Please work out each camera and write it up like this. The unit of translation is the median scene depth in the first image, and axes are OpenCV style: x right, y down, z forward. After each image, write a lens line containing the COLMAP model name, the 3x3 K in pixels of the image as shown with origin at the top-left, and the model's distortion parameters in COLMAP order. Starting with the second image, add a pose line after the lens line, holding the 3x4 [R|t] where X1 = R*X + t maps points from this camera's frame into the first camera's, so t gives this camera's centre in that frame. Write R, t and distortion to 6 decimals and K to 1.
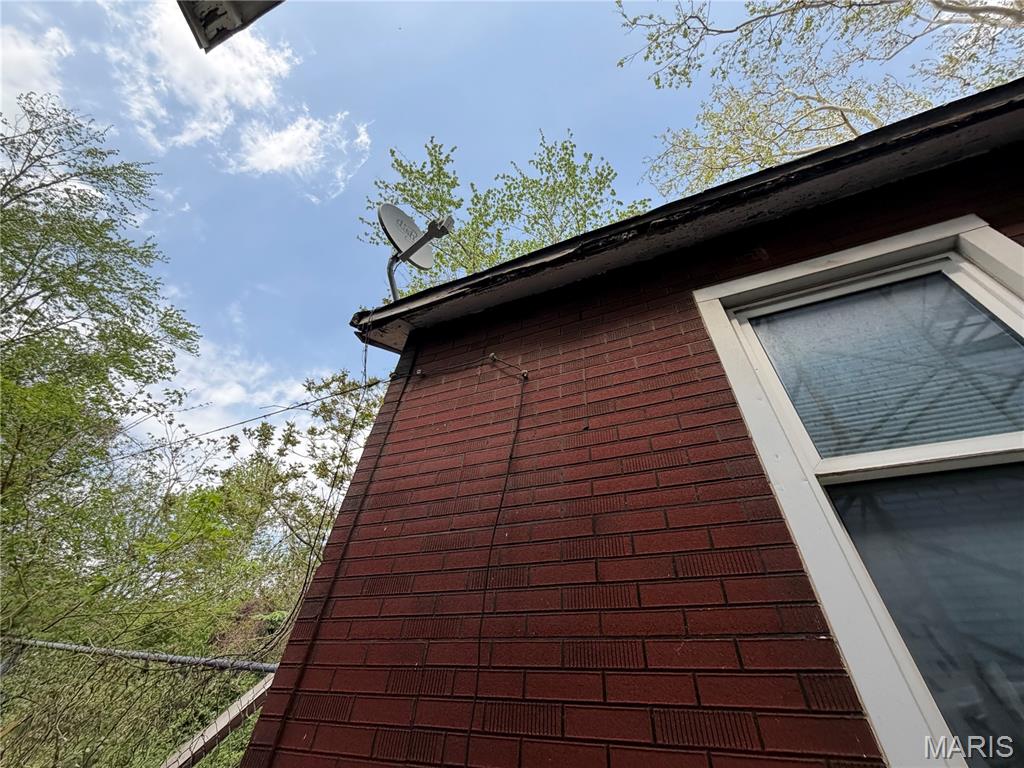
lens RADIAL K [[410.1, 0, 513.9], [0, 410.1, 387.5], [0, 0, 1]] dist [0.000040, 0.000067]
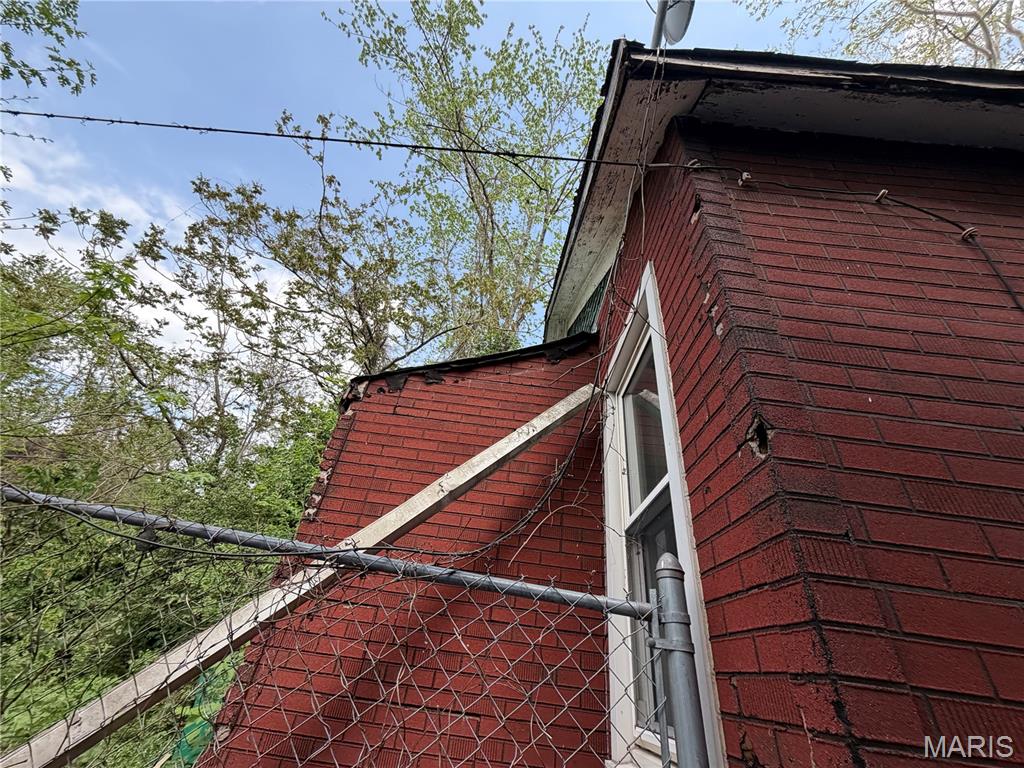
lens RADIAL K [[410.1, 0, 513.9], [0, 410.1, 387.5], [0, 0, 1]] dist [0.000040, 0.000067]
pose [[0.907785, 0.262426, 0.327198, -0.138816], [-0.318009, 0.939277, 0.128952, 0.060813], [-0.273489, -0.221113, 0.936116, 0.091048]]
